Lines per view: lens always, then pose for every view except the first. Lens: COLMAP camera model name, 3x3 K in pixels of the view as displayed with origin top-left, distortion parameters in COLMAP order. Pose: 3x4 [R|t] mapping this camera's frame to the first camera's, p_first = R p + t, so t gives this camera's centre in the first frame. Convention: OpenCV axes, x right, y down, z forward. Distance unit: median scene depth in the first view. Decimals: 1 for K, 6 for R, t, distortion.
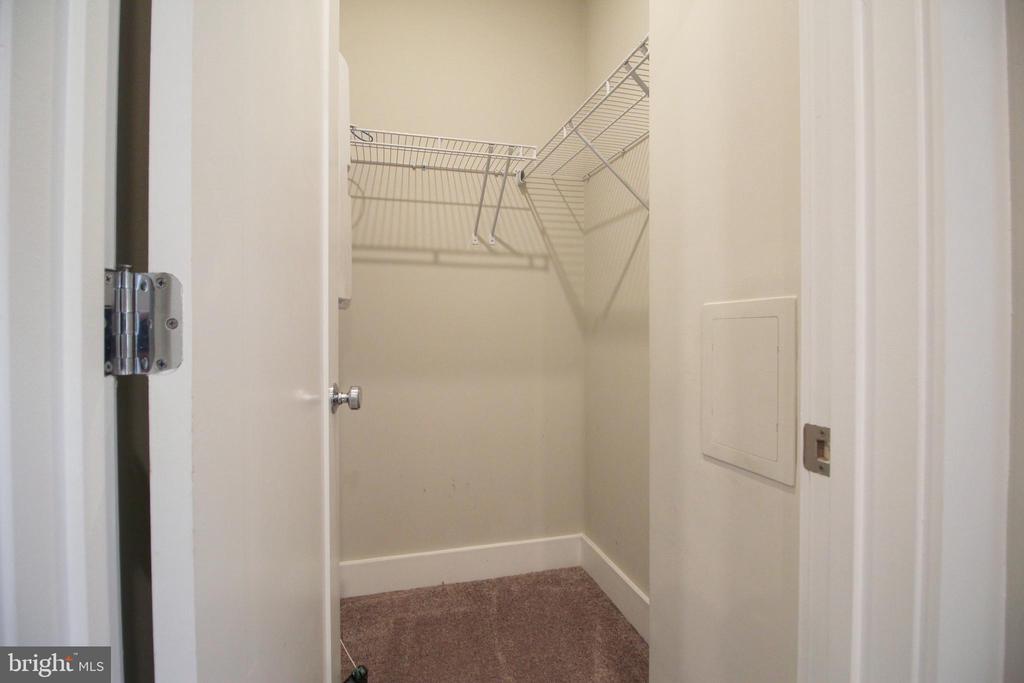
lens RADIAL K [[471.5, 0, 510.3], [0, 471.5, 332.4], [0, 0, 1]] dist [-0.005237, -0.010154]
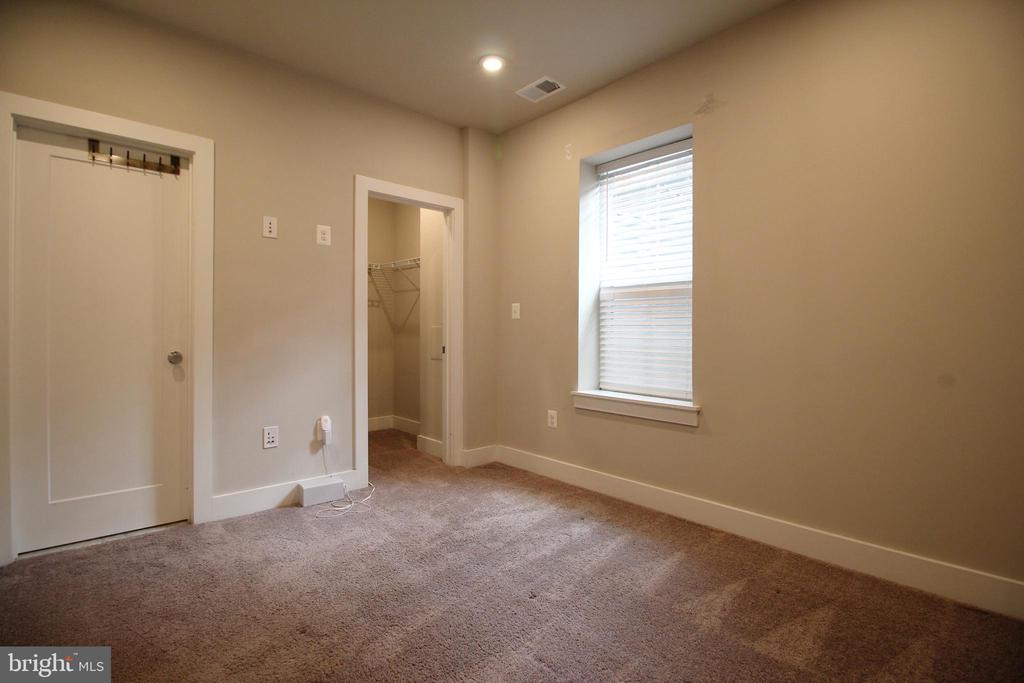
lens RADIAL K [[471.5, 0, 511.2], [0, 471.5, 336.0], [0, 0, 1]] dist [-0.005237, -0.010154]
pose [[0.888543, 0.003568, 0.458779, -0.485177], [-0.005031, 0.999985, 0.001966, 0.011397], [-0.458766, -0.004055, 0.888548, -1.664009]]
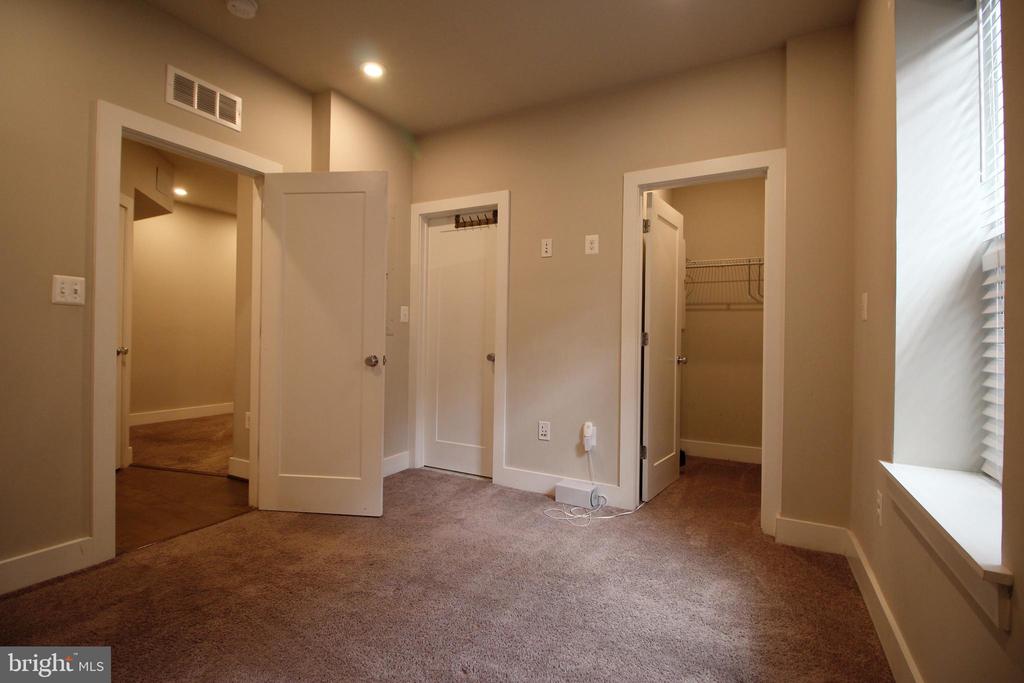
lens RADIAL K [[471.5, 0, 501.2], [0, 471.5, 335.0], [0, 0, 1]] dist [-0.005237, -0.010154]
pose [[0.724028, 0.011518, -0.689674, 0.597877], [-0.018052, 0.999835, -0.002253, -0.002791], [0.689534, 0.014081, 0.724116, -1.339916]]
